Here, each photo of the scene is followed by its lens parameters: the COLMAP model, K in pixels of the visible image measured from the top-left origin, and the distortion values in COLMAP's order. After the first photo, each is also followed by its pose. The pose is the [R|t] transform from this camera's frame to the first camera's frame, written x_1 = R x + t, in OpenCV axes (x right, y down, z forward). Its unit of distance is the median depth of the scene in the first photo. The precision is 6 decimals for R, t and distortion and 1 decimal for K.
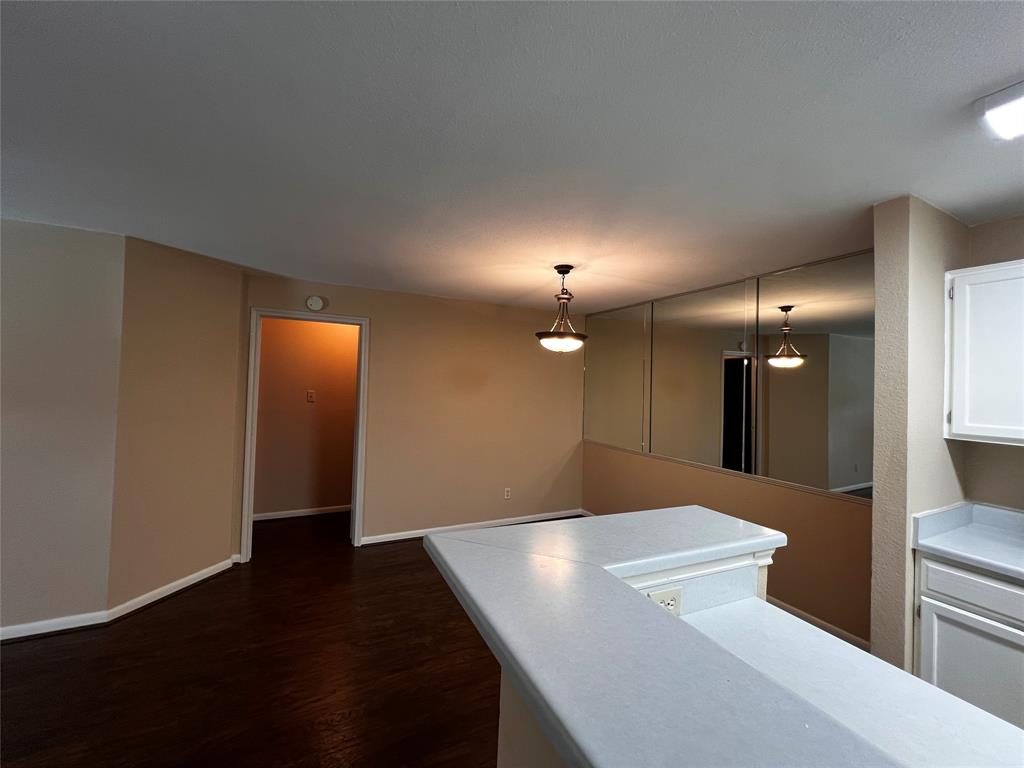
lens RADIAL K [[406.2, 0, 514.0], [0, 406.2, 377.5], [0, 0, 1]] dist [-0.013454, -0.000132]
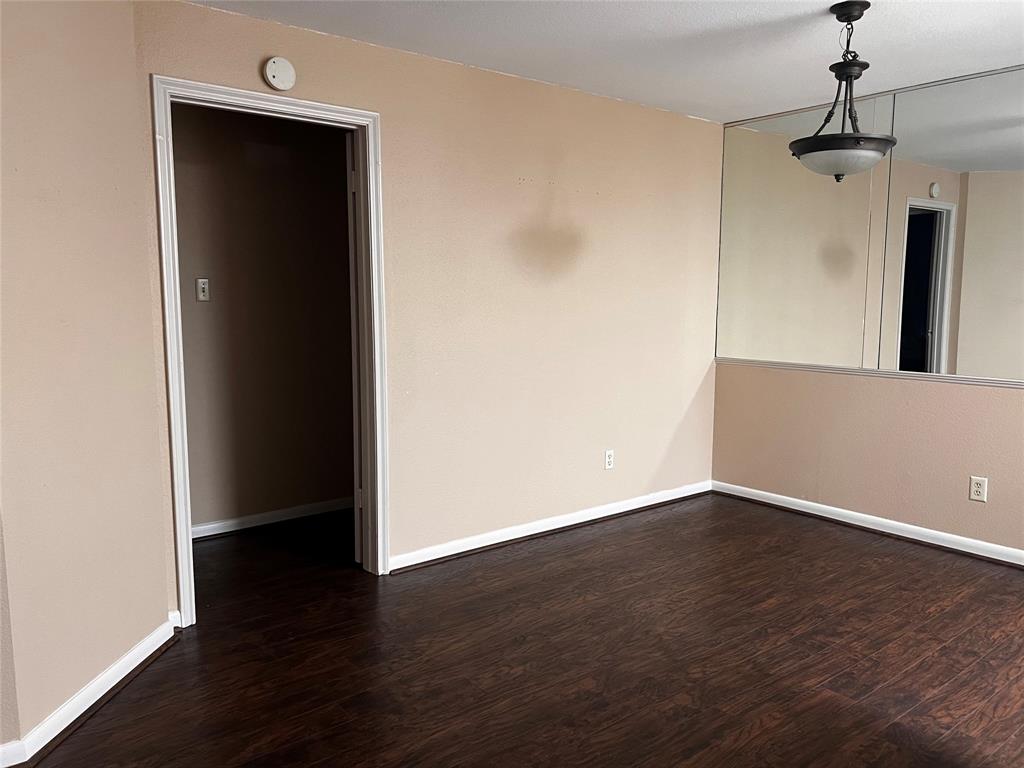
lens RADIAL K [[772.3, 0, 515.4], [0, 772.3, 386.4], [0, 0, 1]] dist [0.060995, -0.005148]
pose [[0.977835, -0.048943, 0.203577, -0.452265], [0.018500, 0.988688, 0.148839, 0.039562], [-0.208559, -0.141773, 0.967679, 0.044484]]
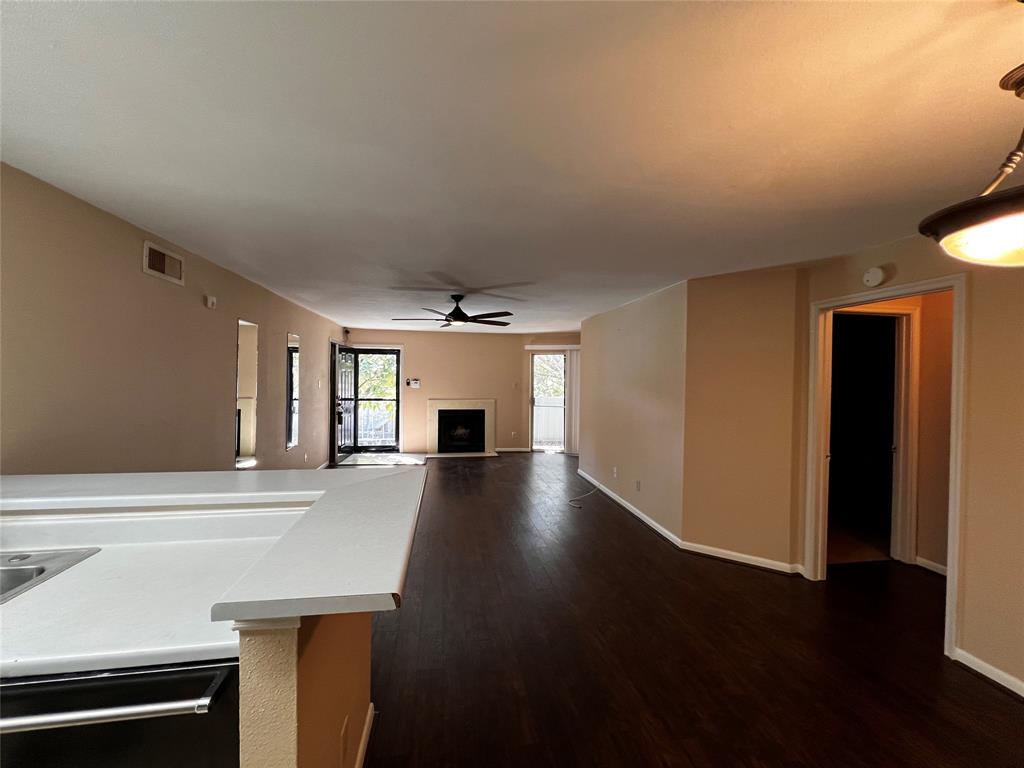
lens RADIAL K [[409.5, 0, 512.0], [0, 409.5, 384.0], [0, 0, 1]] dist [0.002570, 0.000025]
pose [[-0.301625, -0.015979, -0.953293, 0.437484], [0.000171, 0.999859, -0.016813, 0.025335], [0.953427, -0.005235, -0.301580, 0.626857]]
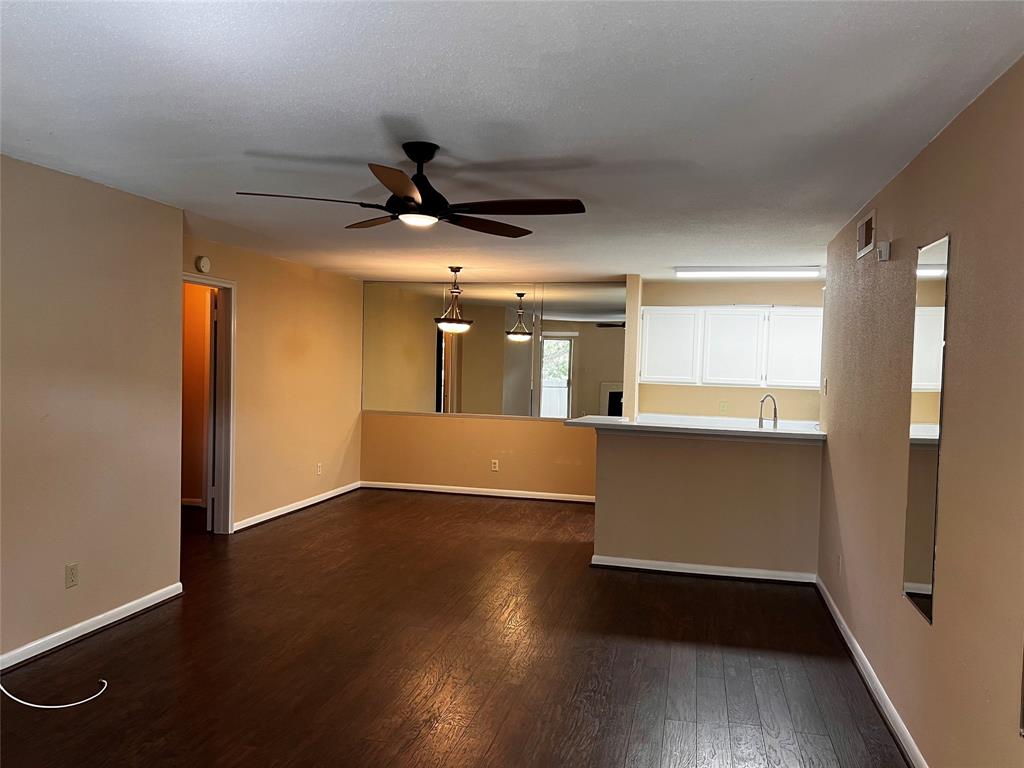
lens RADIAL K [[772.3, 0, 515.4], [0, 772.3, 386.4], [0, 0, 1]] dist [0.060995, -0.005148]
pose [[0.647809, -0.031741, 0.761141, -1.437262], [-0.029611, 0.997327, 0.066793, -0.055839], [-0.761227, -0.065807, 0.645138, -0.668695]]
